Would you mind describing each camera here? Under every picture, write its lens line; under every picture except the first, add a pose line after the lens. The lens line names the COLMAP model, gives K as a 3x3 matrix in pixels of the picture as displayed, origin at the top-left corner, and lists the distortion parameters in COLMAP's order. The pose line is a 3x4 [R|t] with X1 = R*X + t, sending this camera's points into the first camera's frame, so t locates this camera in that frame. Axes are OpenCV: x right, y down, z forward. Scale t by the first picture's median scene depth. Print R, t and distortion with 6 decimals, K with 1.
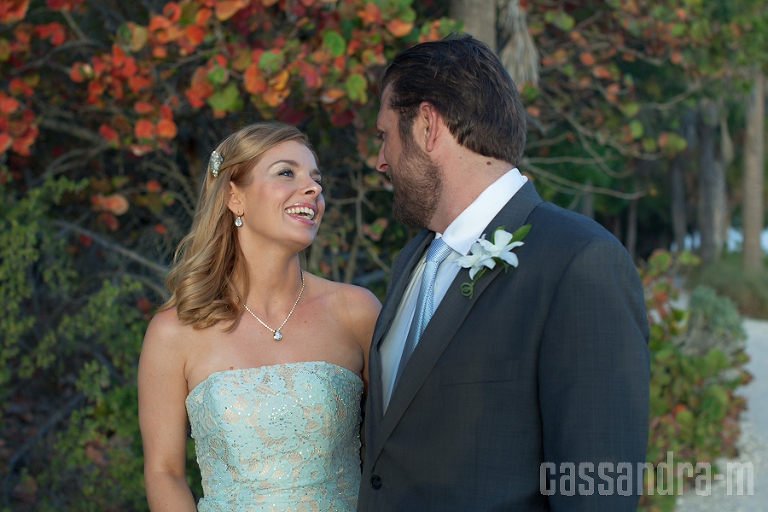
lens RADIAL K [[1675.9, 0, 381.5], [0, 1675.9, 252.3], [0, 0, 1]] dist [0.259666, 0.000000]
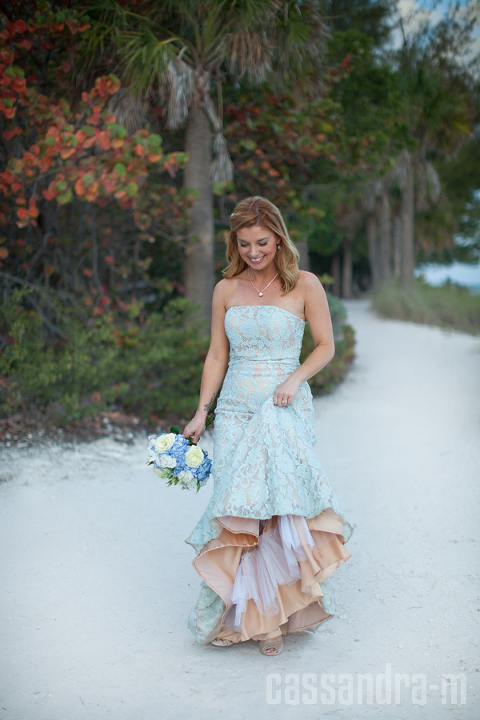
lens RADIAL K [[1571.1, 0, 268.1], [0, 1571.1, 364.4], [0, 0, 1]] dist [0.259666, 0.000000]
pose [[0.998107, -0.026332, 0.055577, 0.033483], [0.024025, 0.998839, 0.041766, 0.030953], [-0.056612, -0.040352, 0.997580, -0.818535]]
